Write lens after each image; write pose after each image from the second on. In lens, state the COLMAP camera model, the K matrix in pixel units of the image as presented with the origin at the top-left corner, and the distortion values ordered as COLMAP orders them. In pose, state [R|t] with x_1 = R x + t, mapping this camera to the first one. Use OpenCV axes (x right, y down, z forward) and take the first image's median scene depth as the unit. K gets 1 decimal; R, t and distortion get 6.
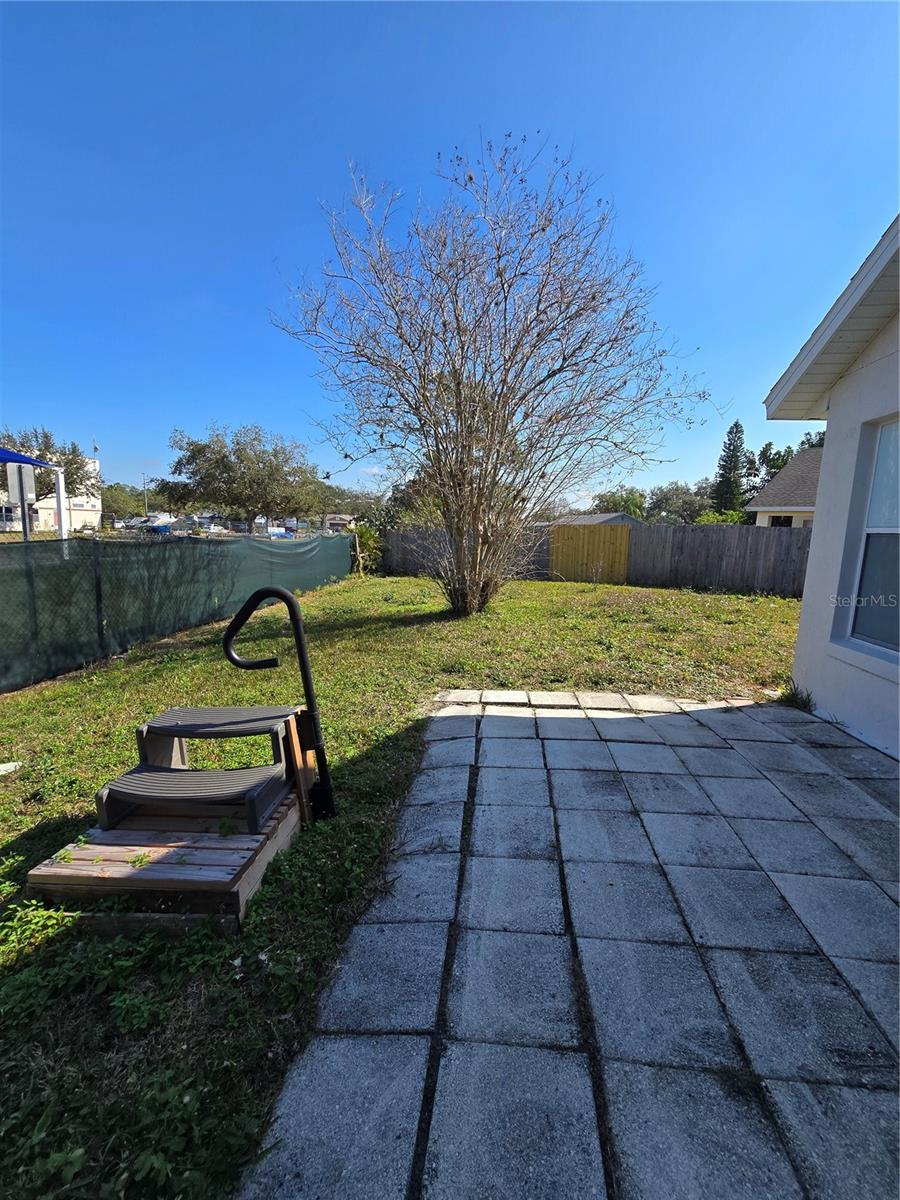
lens RADIAL K [[494.5, 0, 449.1], [0, 494.5, 600.4], [0, 0, 1]] dist [-0.000843, -0.000391]
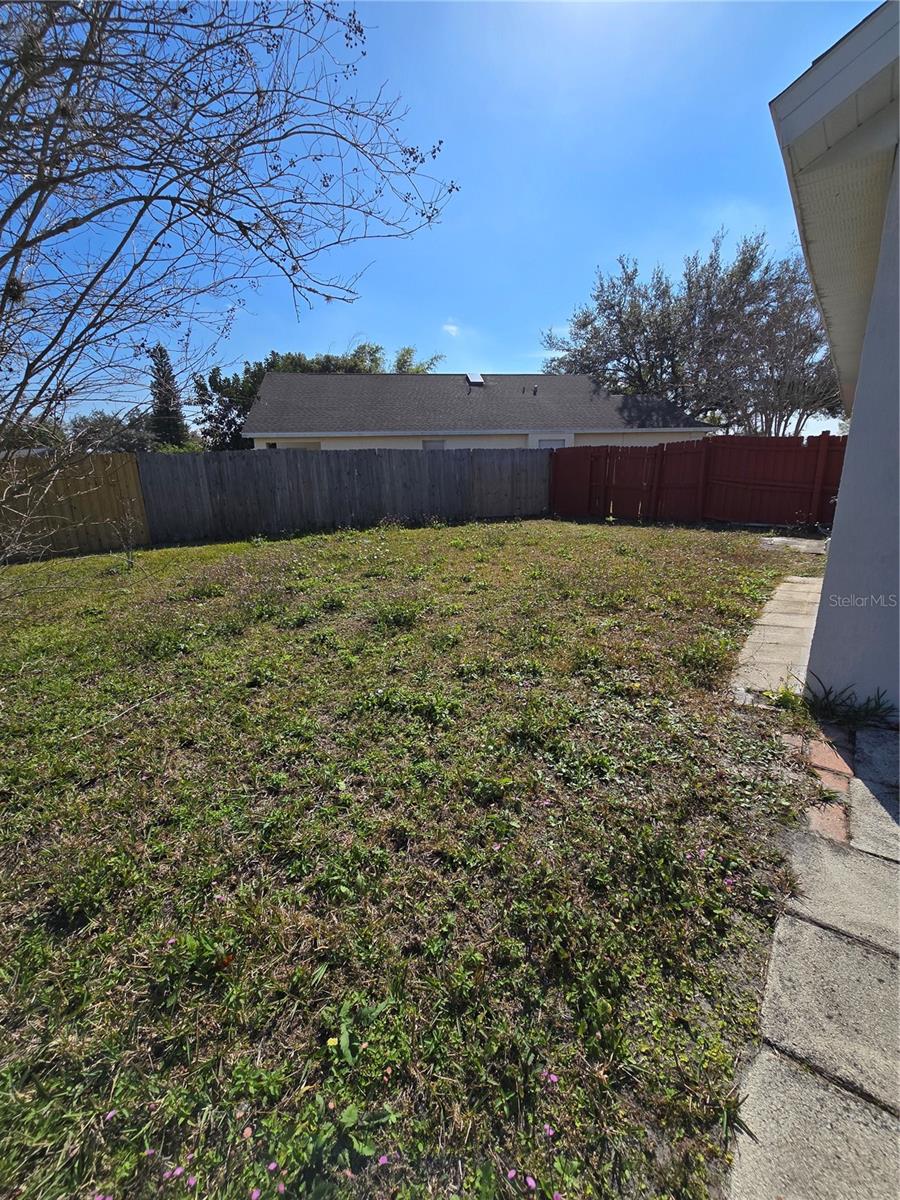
lens RADIAL K [[494.5, 0, 456.4], [0, 494.5, 593.6], [0, 0, 1]] dist [-0.000843, -0.000391]
pose [[0.517205, -0.254551, 0.817131, 0.004769], [0.163206, 0.966560, 0.197800, -0.024154], [-0.840156, 0.031057, 0.541454, 0.213532]]
